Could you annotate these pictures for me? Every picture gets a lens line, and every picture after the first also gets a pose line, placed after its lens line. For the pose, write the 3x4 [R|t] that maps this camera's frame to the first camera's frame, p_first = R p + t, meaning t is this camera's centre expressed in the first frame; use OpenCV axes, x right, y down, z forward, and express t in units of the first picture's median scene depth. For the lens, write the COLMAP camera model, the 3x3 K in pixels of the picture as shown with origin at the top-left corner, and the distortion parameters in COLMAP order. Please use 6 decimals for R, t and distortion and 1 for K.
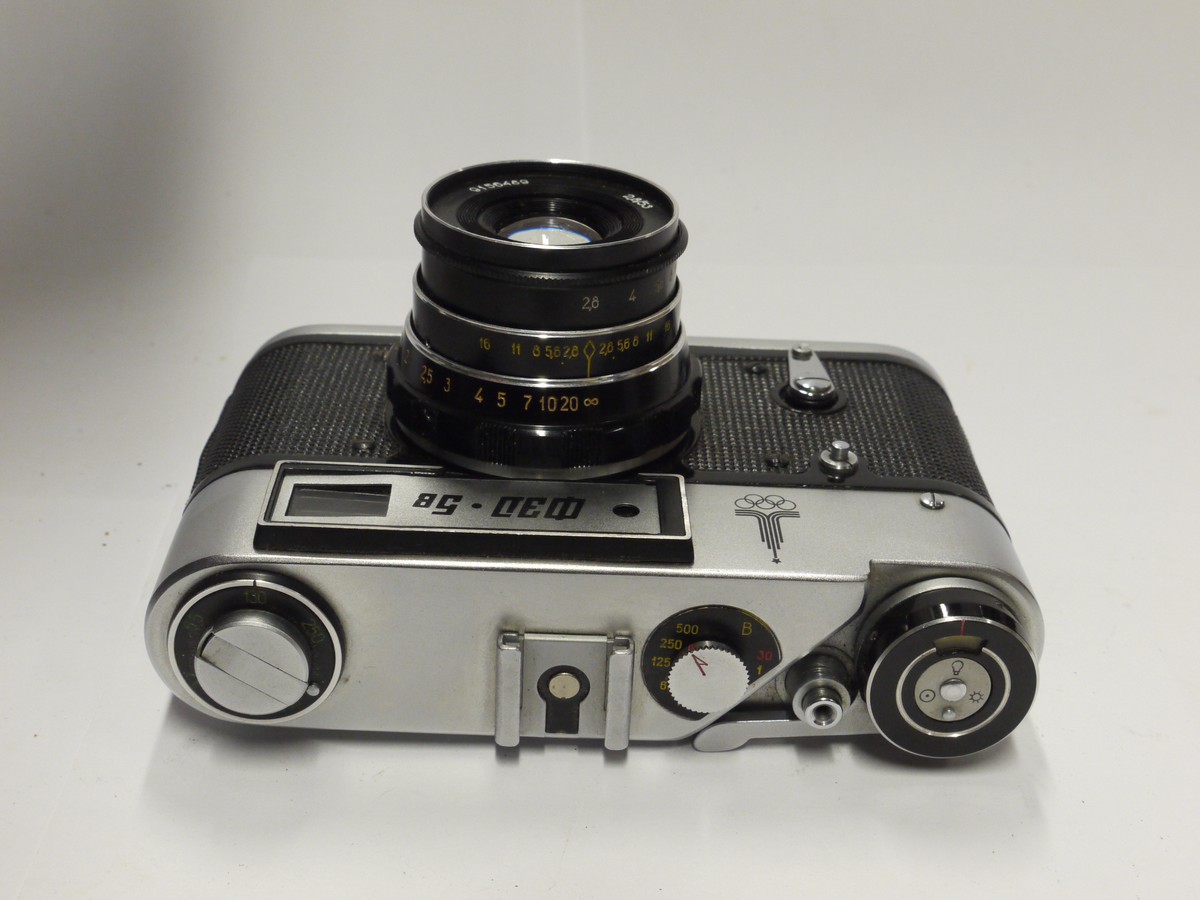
lens RADIAL K [[1692.1, 0, 600.0], [0, 1692.1, 450.0], [0, 0, 1]] dist [-0.090956, -0.012937]
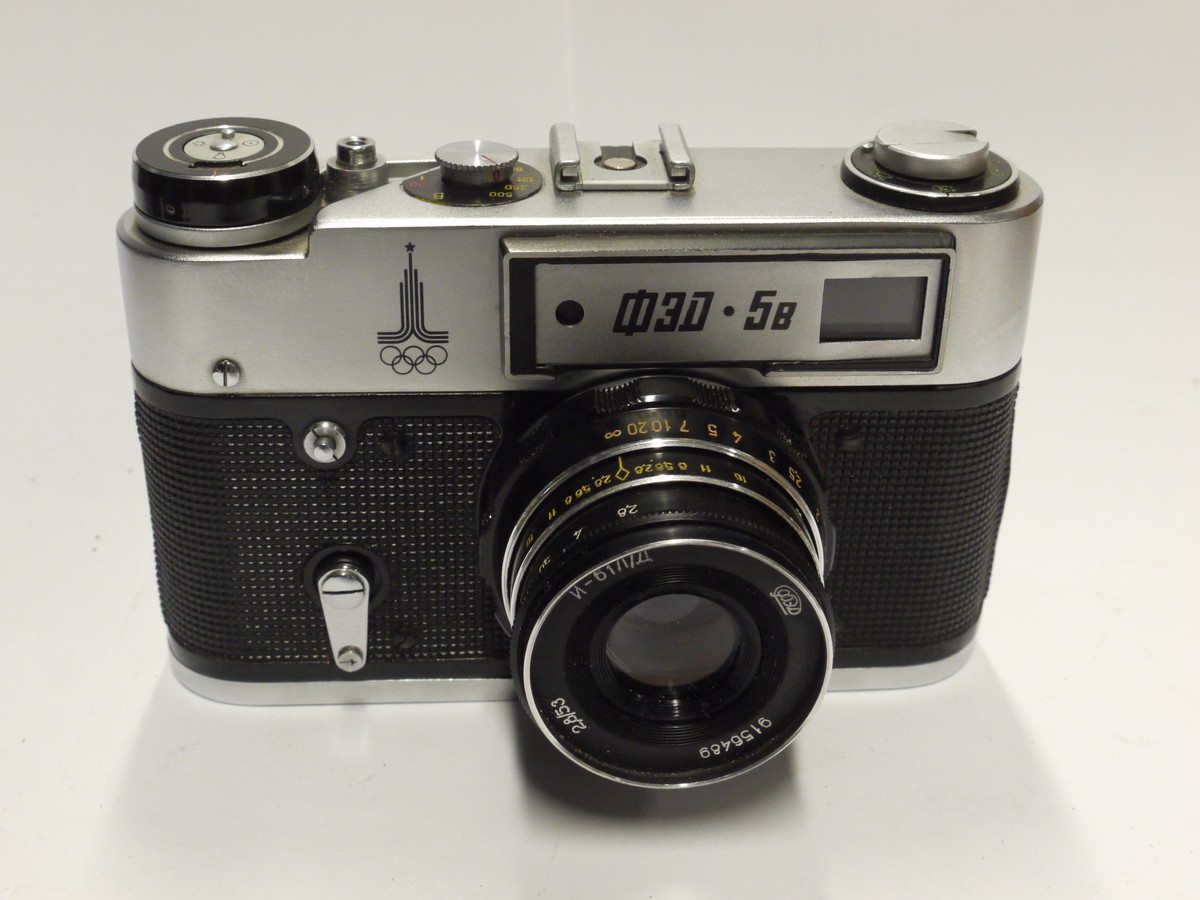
lens RADIAL K [[1692.1, 0, 600.0], [0, 1692.1, 450.0], [0, 0, 1]] dist [-0.090956, -0.012937]
pose [[-0.993191, 0.025939, -0.113570, 0.105987], [-0.081622, -0.850541, 0.519536, -0.510527], [-0.083120, 0.525269, 0.846867, 0.249938]]
